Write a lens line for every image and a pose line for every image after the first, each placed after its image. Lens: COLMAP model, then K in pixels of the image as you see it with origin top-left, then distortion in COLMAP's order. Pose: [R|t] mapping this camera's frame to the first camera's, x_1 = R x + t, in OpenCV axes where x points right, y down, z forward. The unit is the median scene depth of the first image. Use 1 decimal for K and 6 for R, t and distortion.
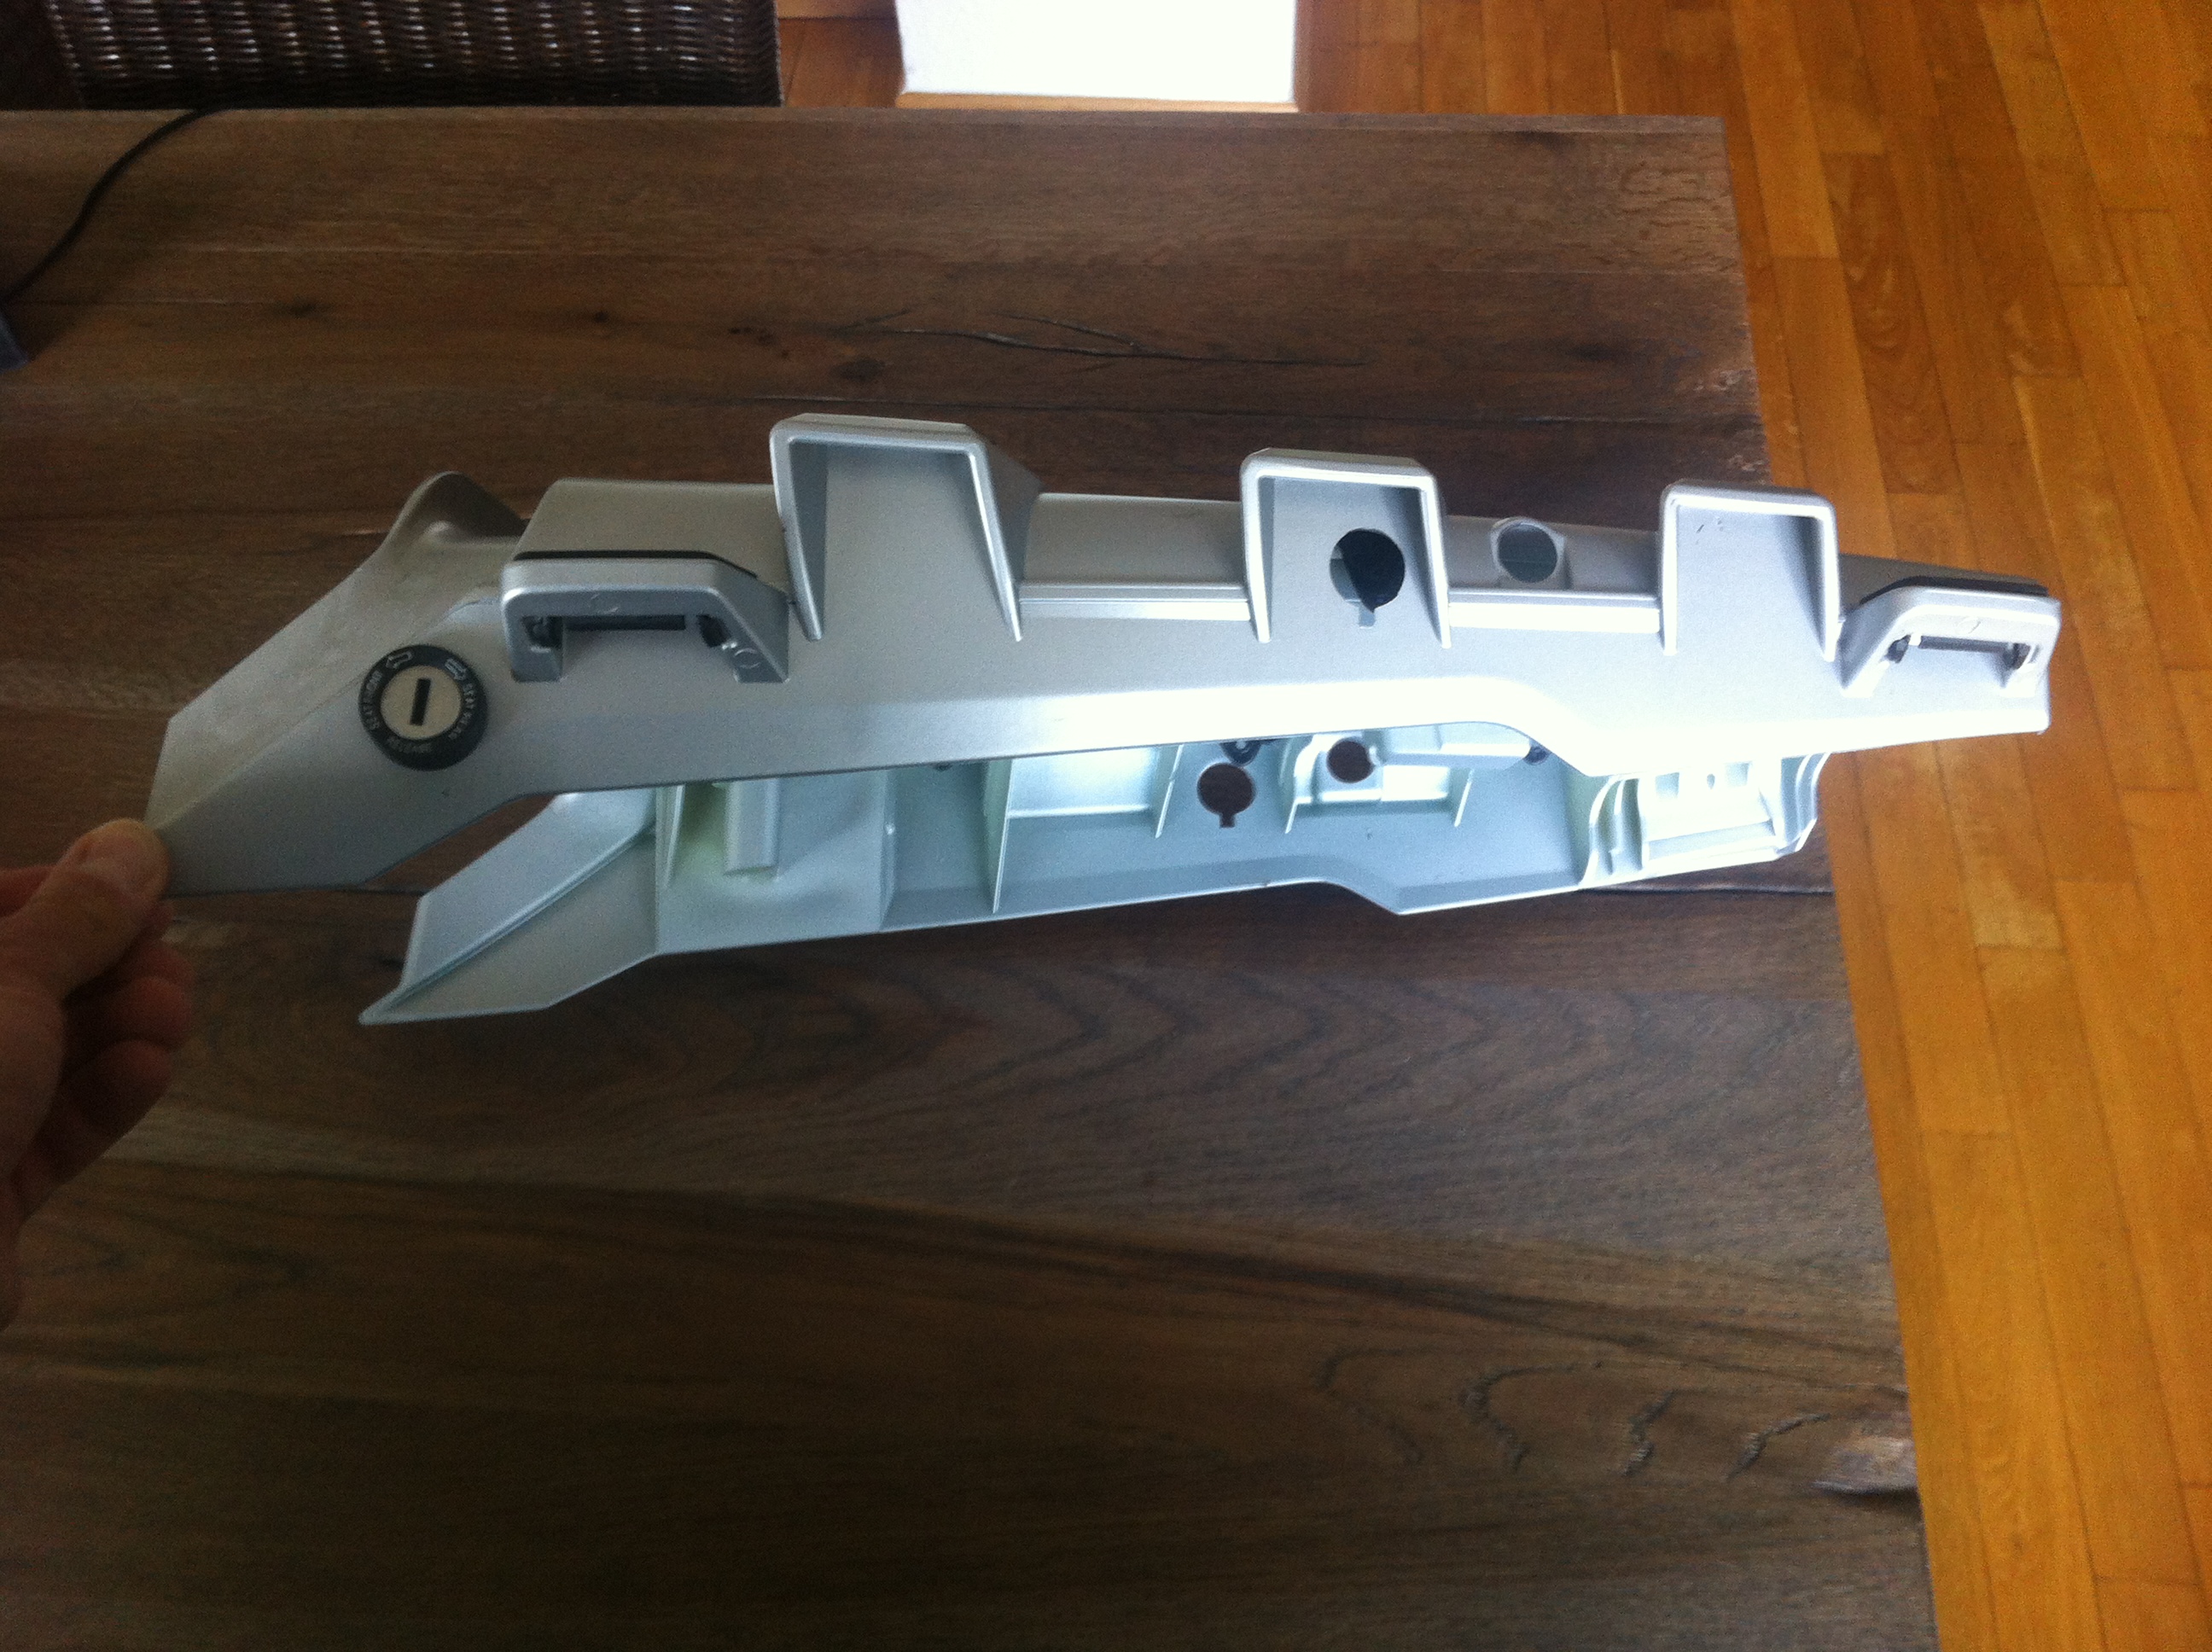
lens RADIAL K [[2232.6, 0, 1100.6], [0, 2232.6, 855.4], [0, 0, 1]] dist [0.019963, -0.140933]
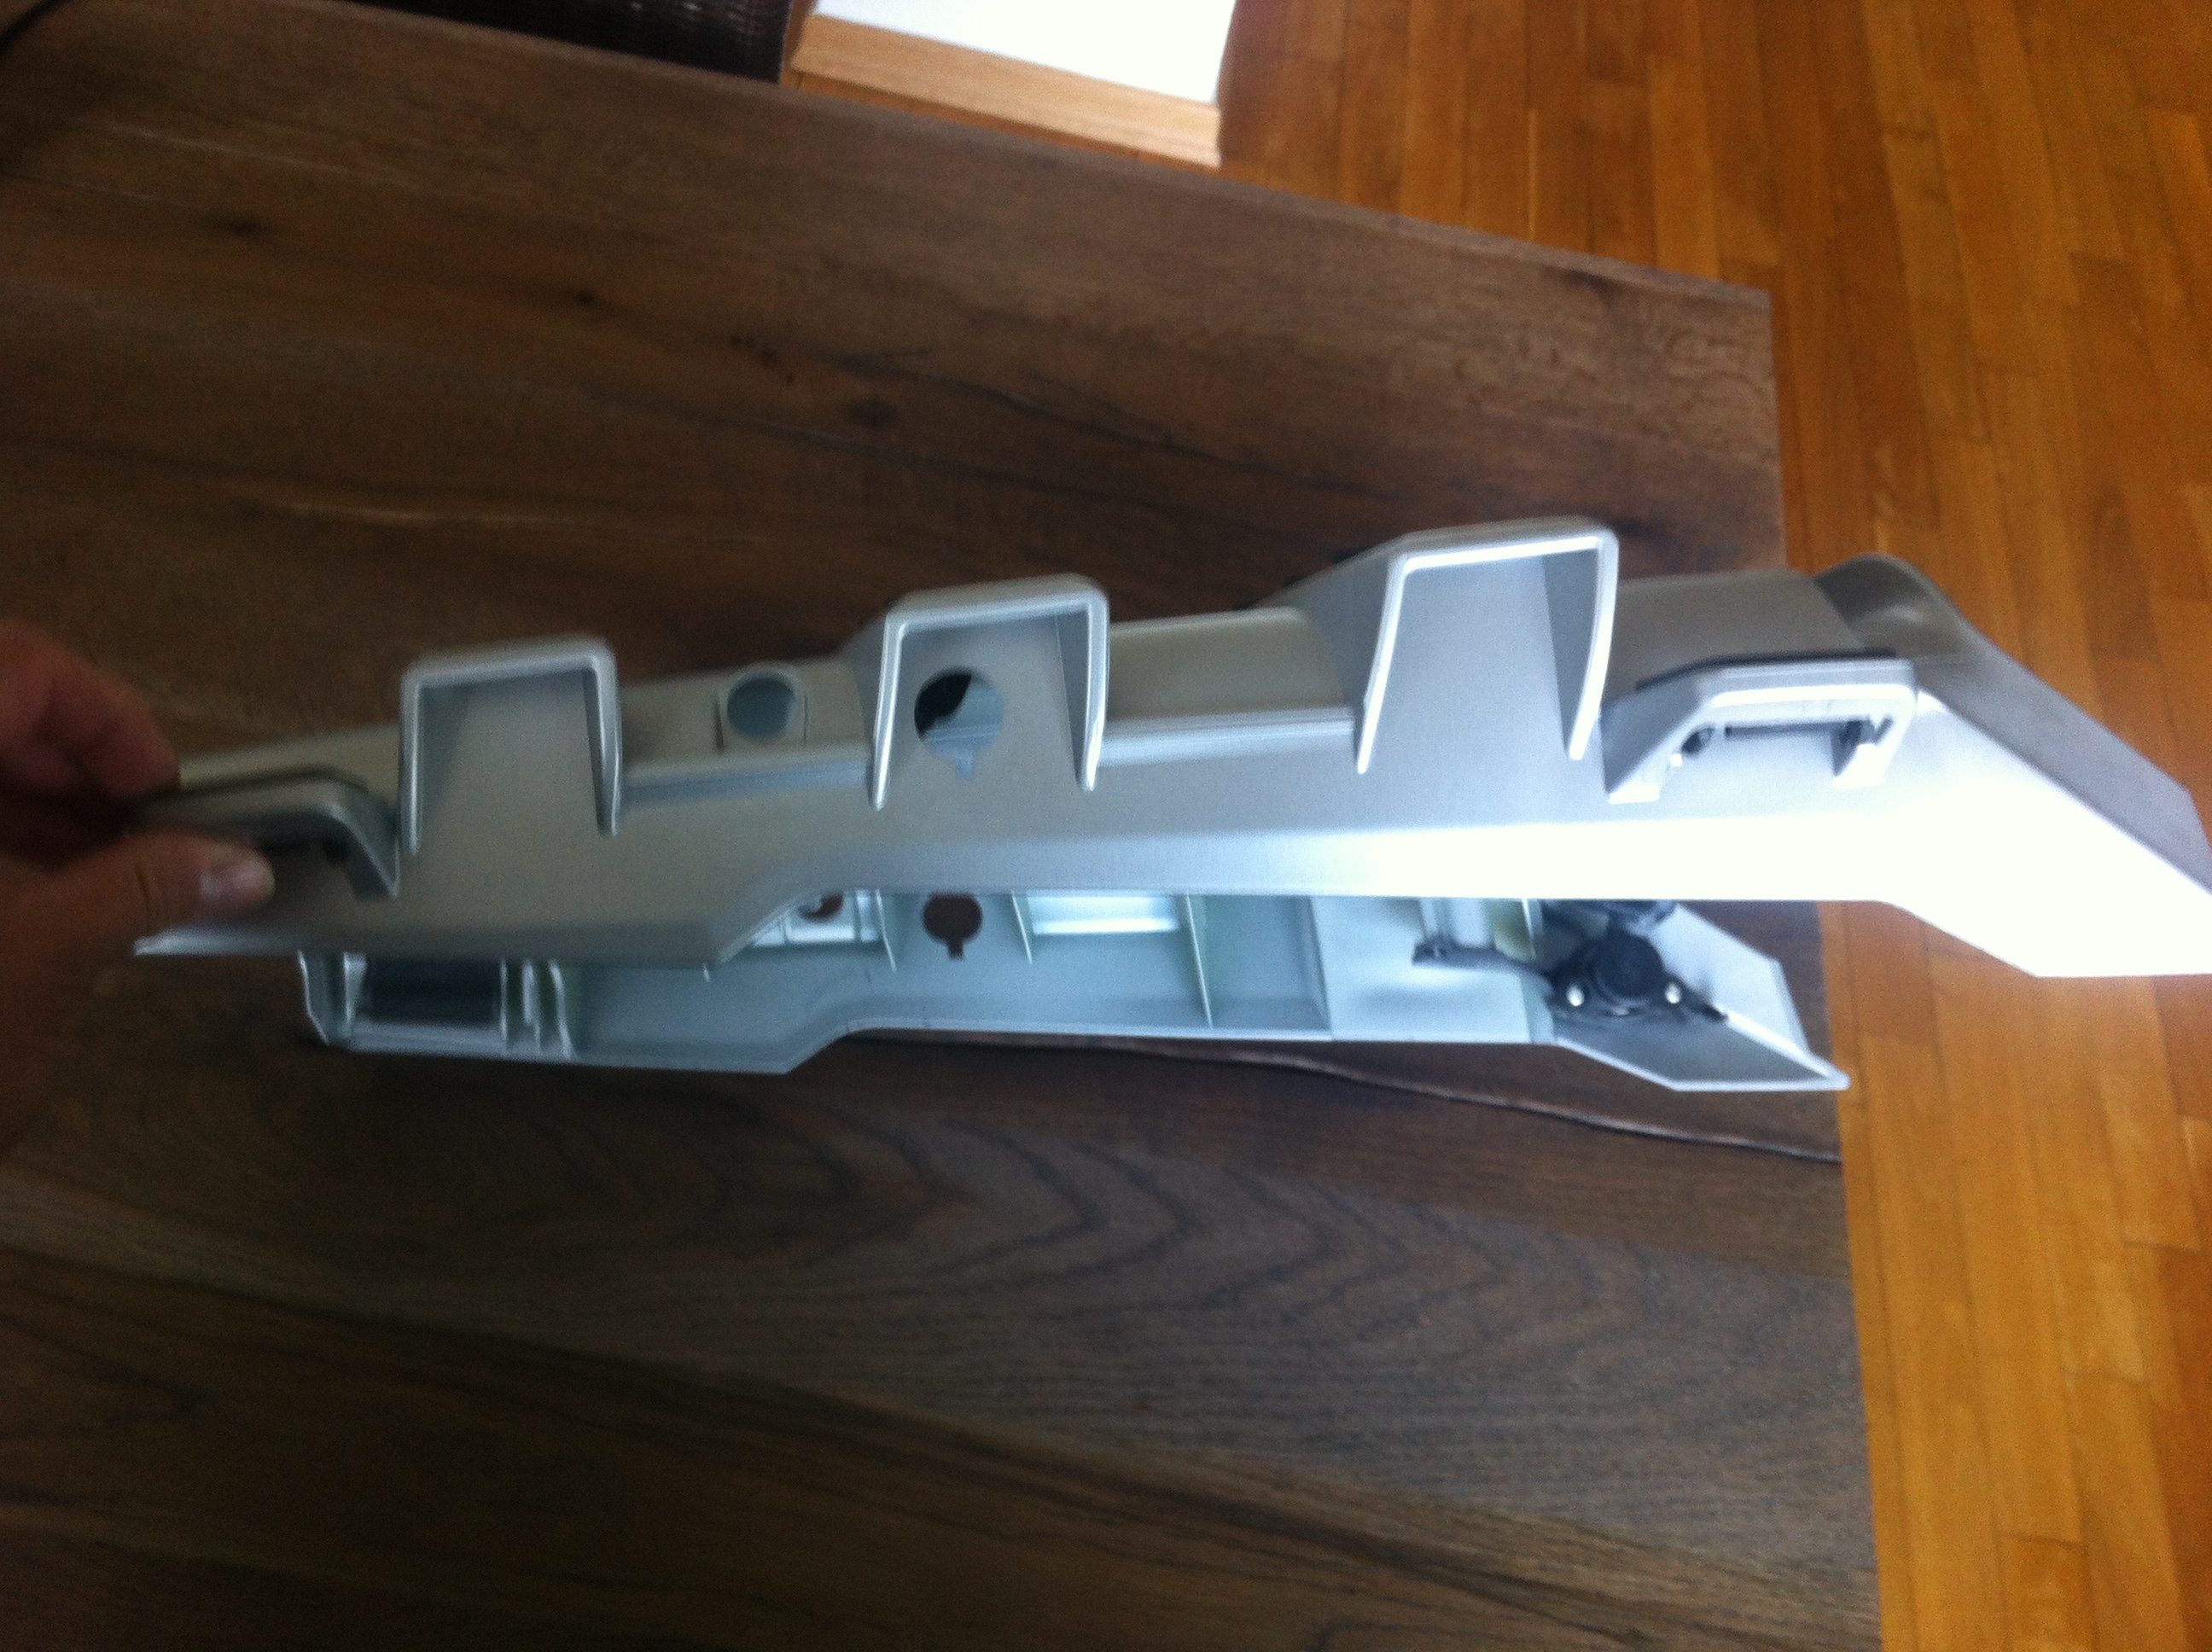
lens RADIAL K [[2265.2, 0, 1114.9], [0, 2265.2, 821.4], [0, 0, 1]] dist [0.020690, -0.200384]
pose [[0.977359, 0.145949, 0.153191, -0.164947], [-0.149680, 0.988648, 0.013049, -0.101435], [-0.149547, -0.035683, 0.988110, 0.079892]]
